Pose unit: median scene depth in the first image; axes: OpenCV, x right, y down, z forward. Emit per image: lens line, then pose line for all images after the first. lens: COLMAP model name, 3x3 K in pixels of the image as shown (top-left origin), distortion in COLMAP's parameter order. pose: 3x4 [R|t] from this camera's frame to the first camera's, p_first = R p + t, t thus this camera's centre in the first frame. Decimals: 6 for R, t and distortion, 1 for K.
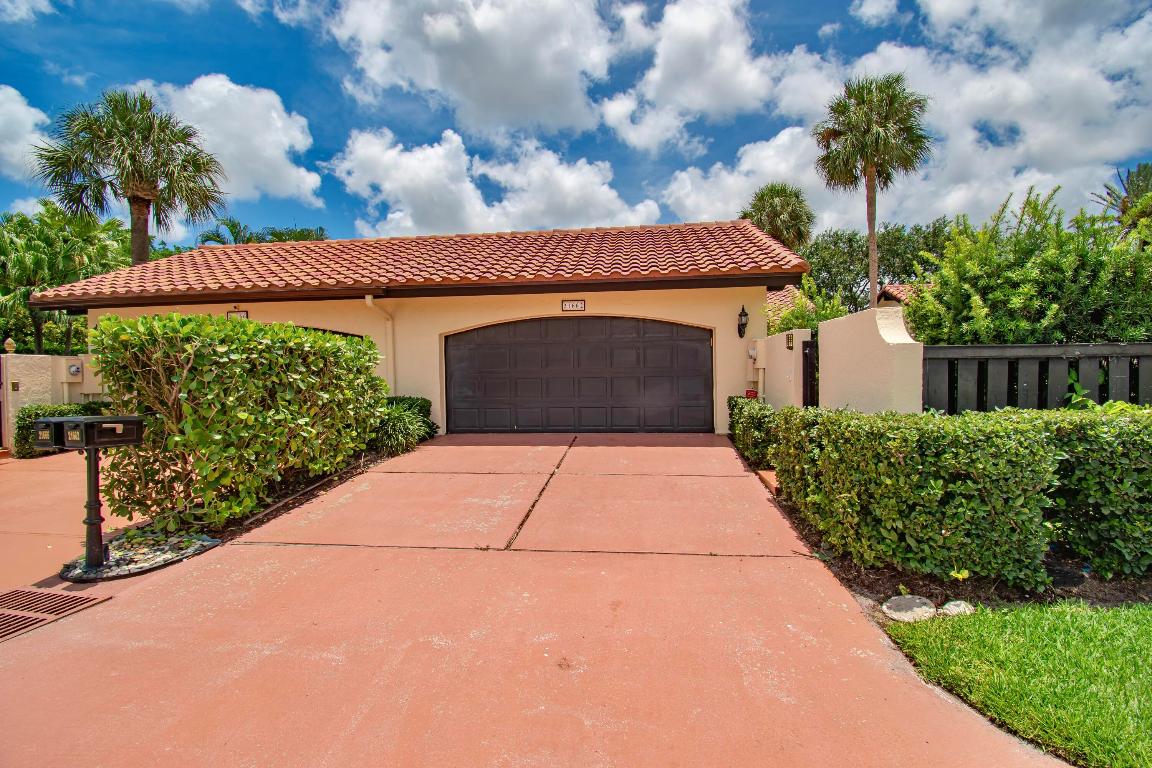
lens RADIAL K [[522.4, 0, 648.7], [0, 522.4, 401.9], [0, 0, 1]] dist [-0.007343, -0.004863]
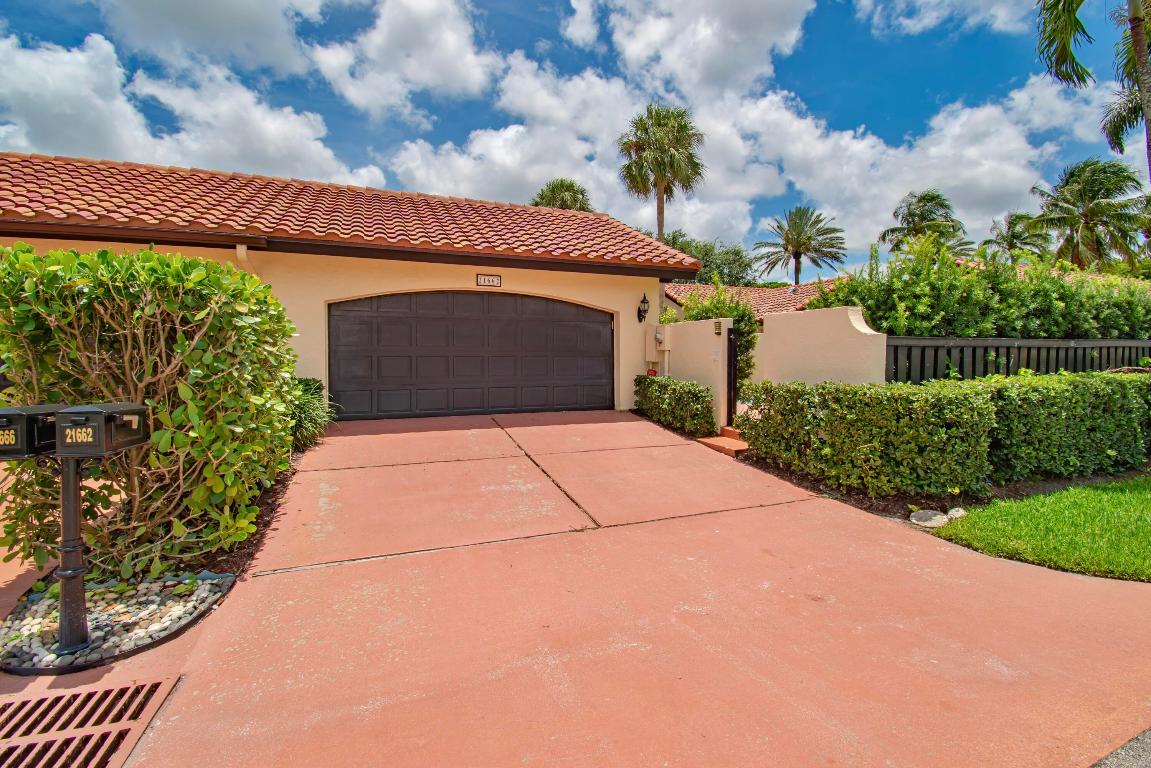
lens RADIAL K [[522.0, 0, 586.0], [0, 522.0, 374.9], [0, 0, 1]] dist [-0.007343, -0.004863]
pose [[0.879522, -0.002115, 0.475853, -0.434978], [0.011229, 0.999804, -0.016312, 0.005509], [-0.475725, 0.019690, 0.879373, 0.078239]]
